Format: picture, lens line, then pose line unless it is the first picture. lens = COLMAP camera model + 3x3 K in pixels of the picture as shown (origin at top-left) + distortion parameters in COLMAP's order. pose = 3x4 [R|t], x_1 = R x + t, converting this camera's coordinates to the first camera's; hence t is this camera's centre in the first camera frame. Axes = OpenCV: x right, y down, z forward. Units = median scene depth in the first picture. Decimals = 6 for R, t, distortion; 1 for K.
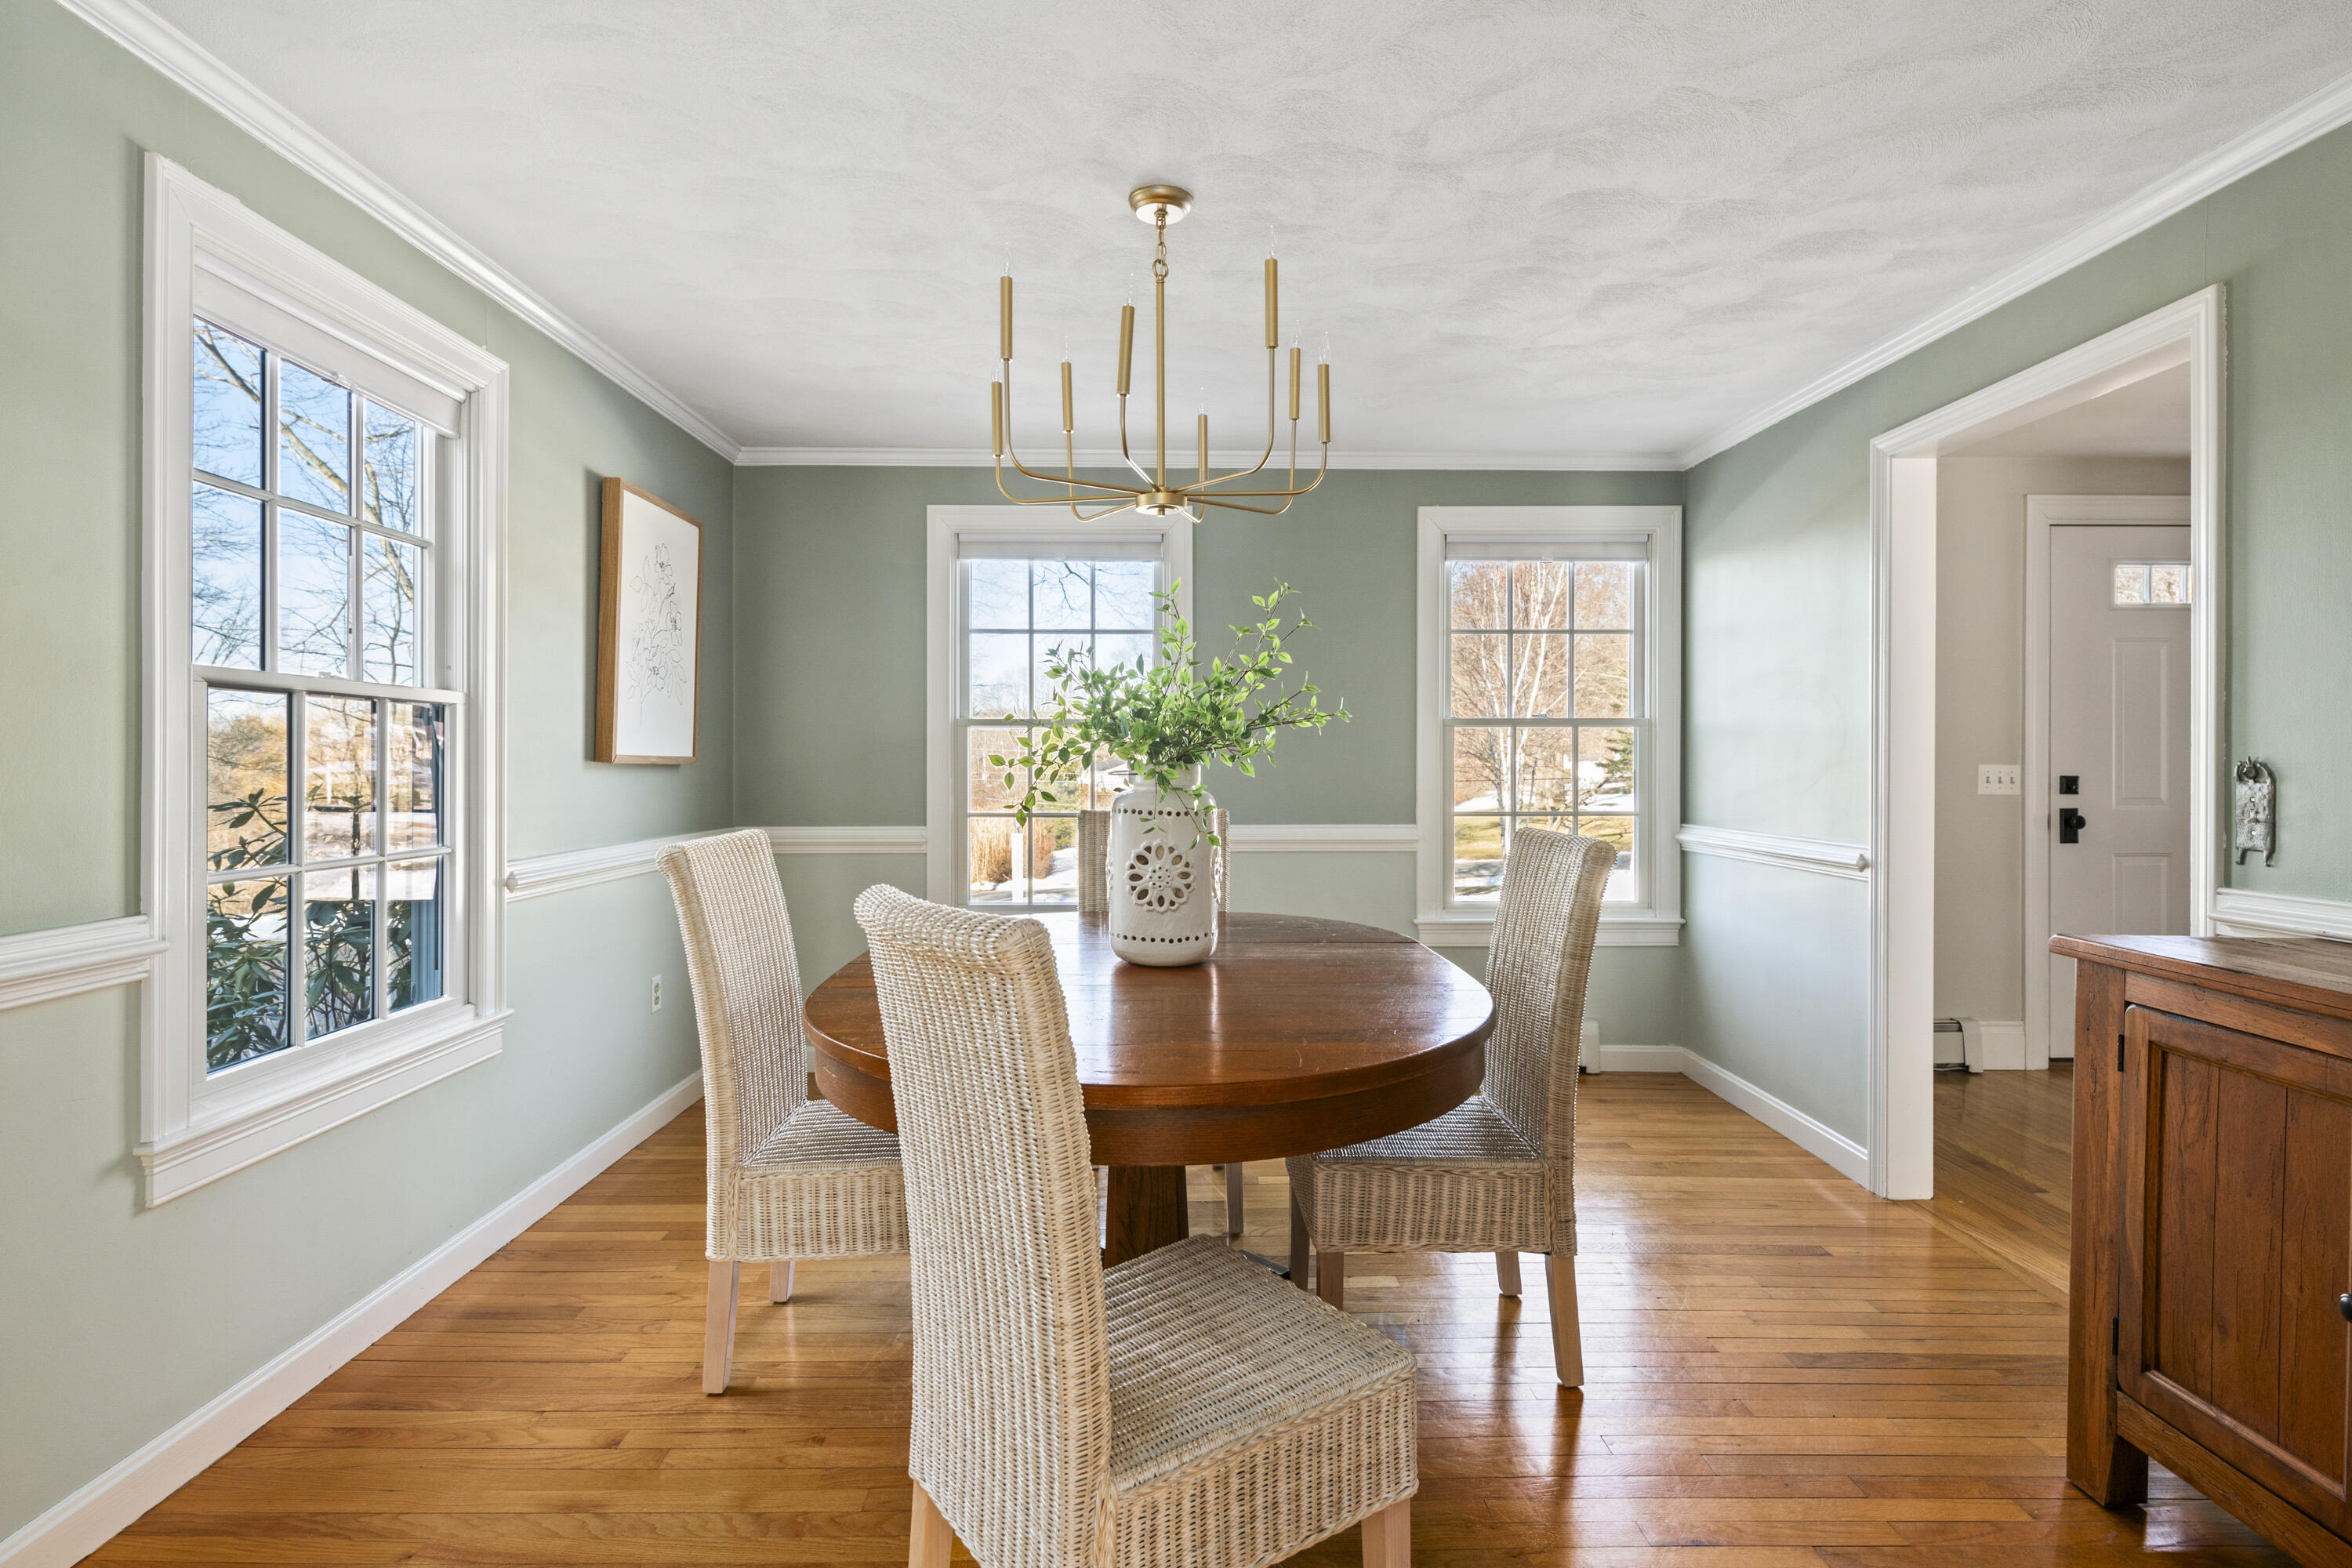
lens RADIAL K [[1167.6, 0, 1178.3], [0, 1167.6, 764.5], [0, 0, 1]] dist [-0.000322, -0.000067]
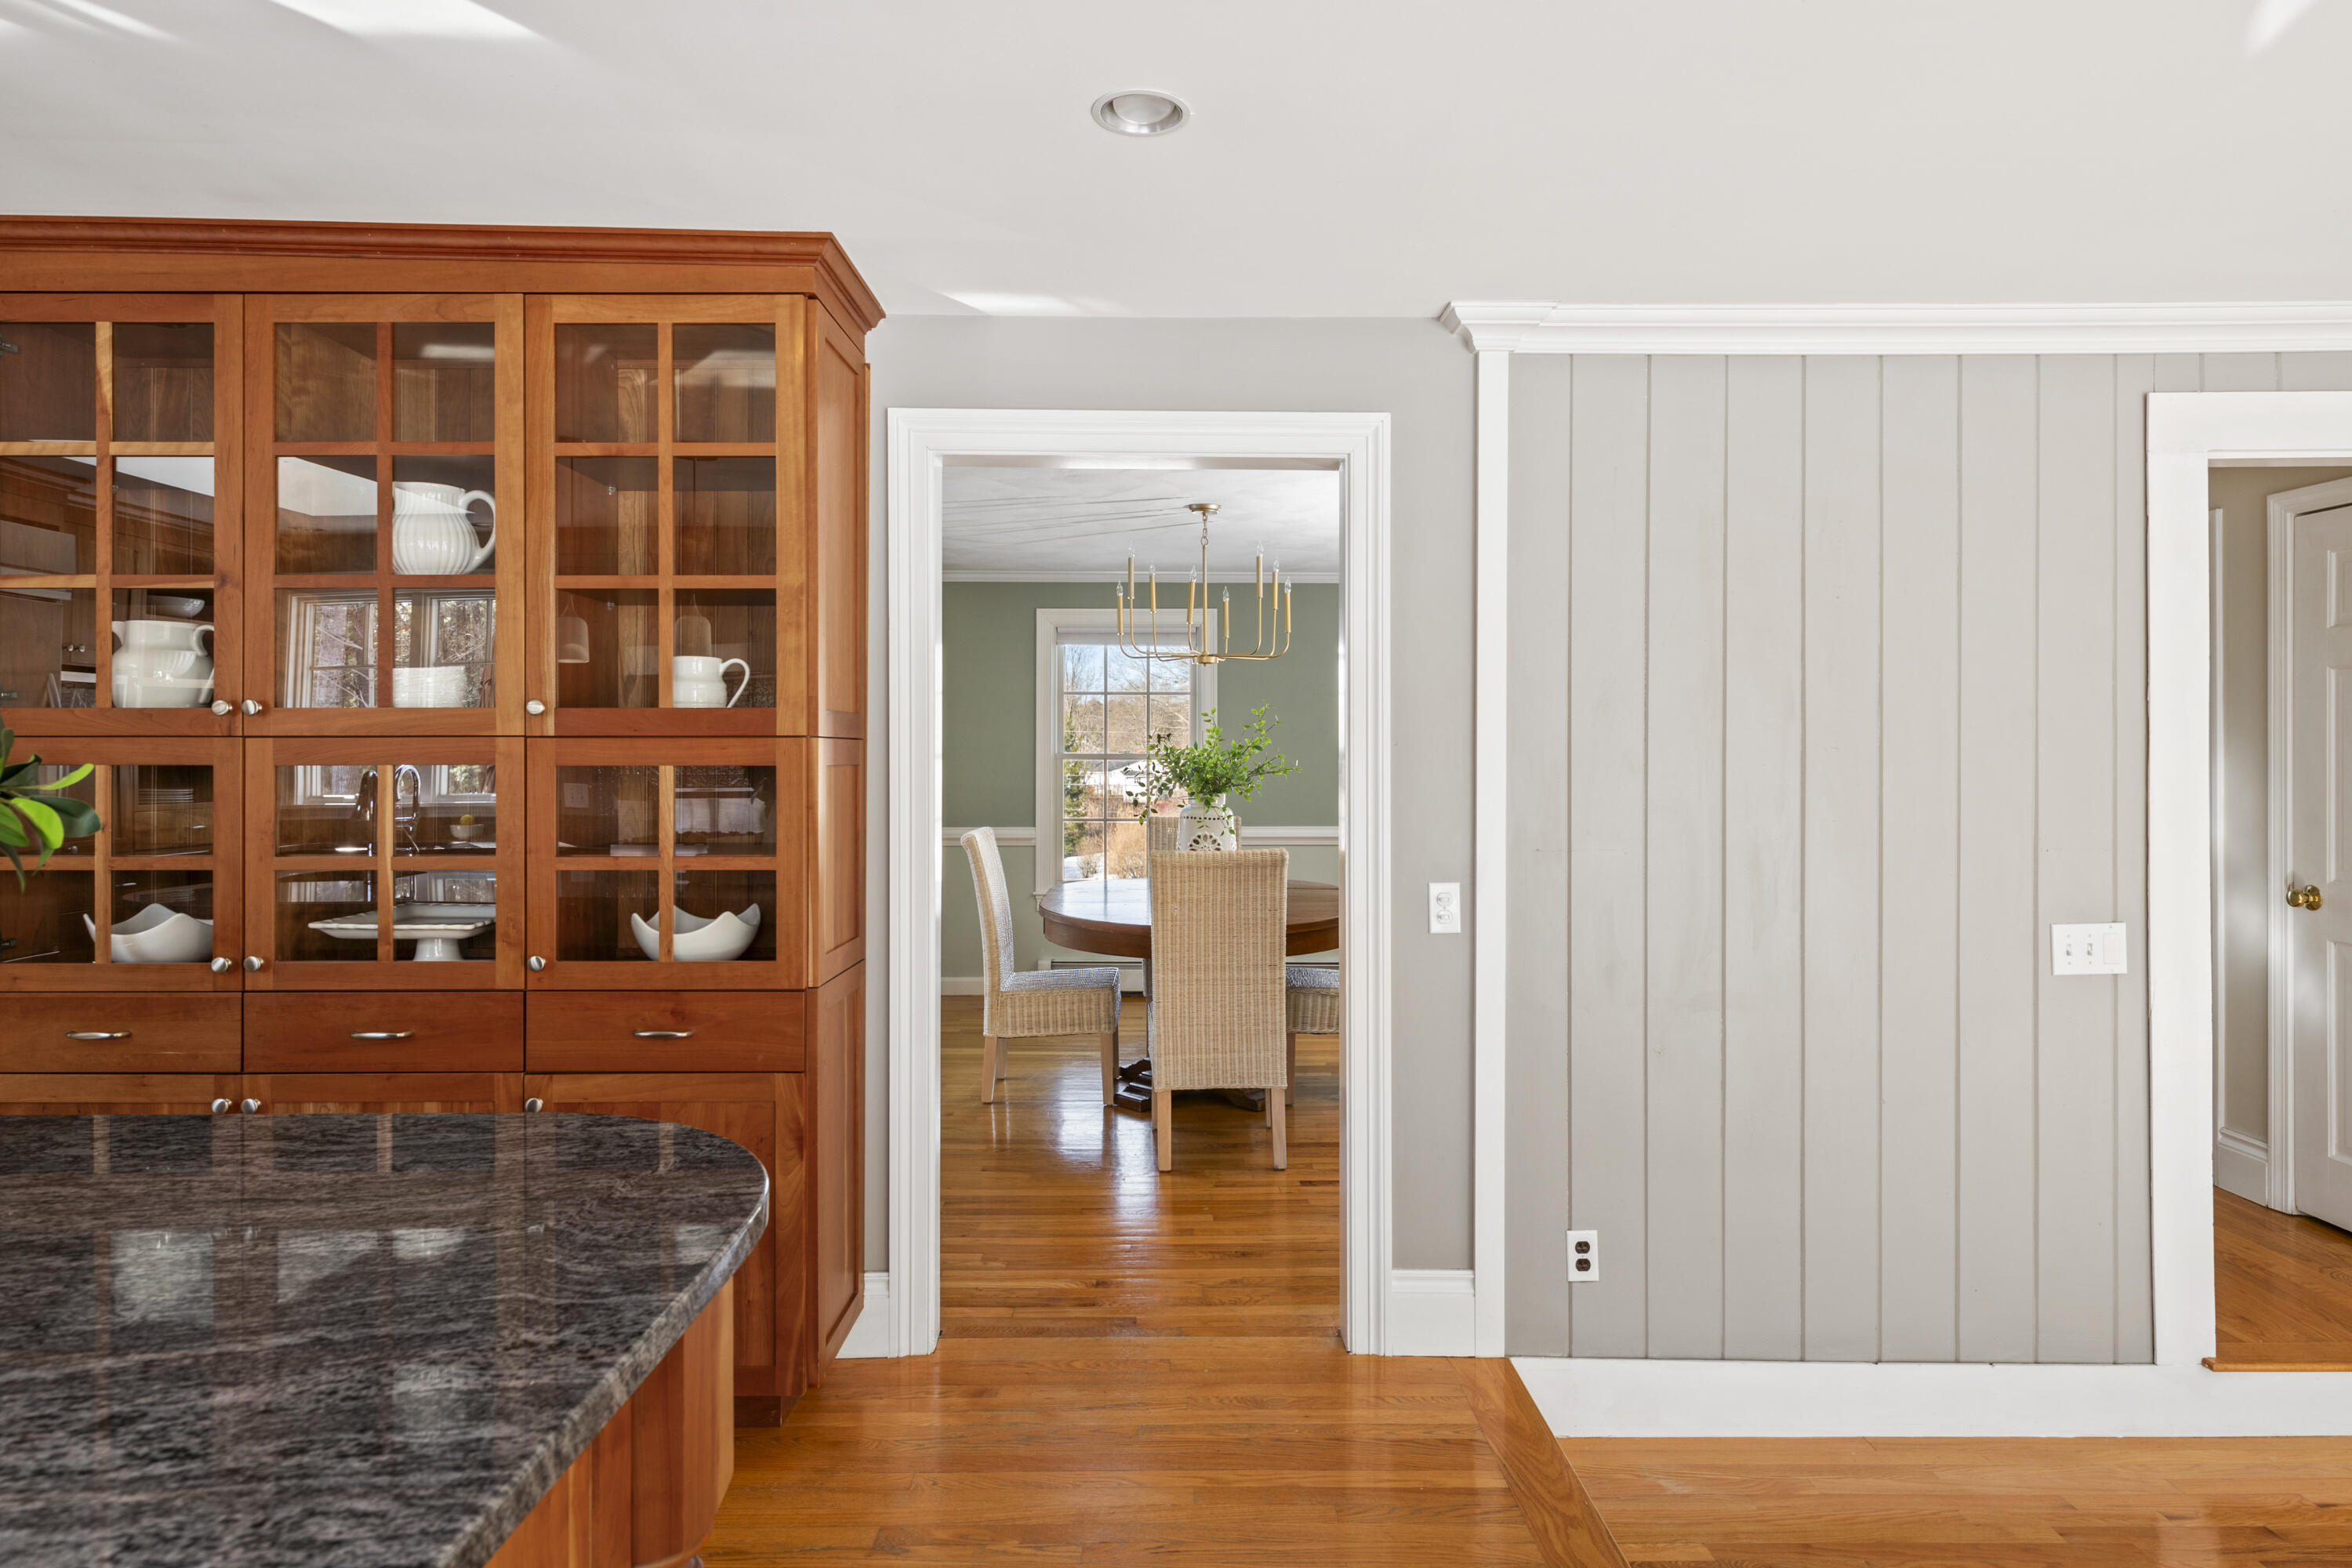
lens RADIAL K [[1322.4, 0, 1170.9], [0, 1322.4, 766.5], [0, 0, 1]] dist [0.001294, -0.001107]
pose [[0.999758, 0.000612, -0.021996, -0.019354], [-0.000659, 0.999997, -0.002151, -0.034057], [0.021995, 0.002165, 0.999756, -1.016012]]
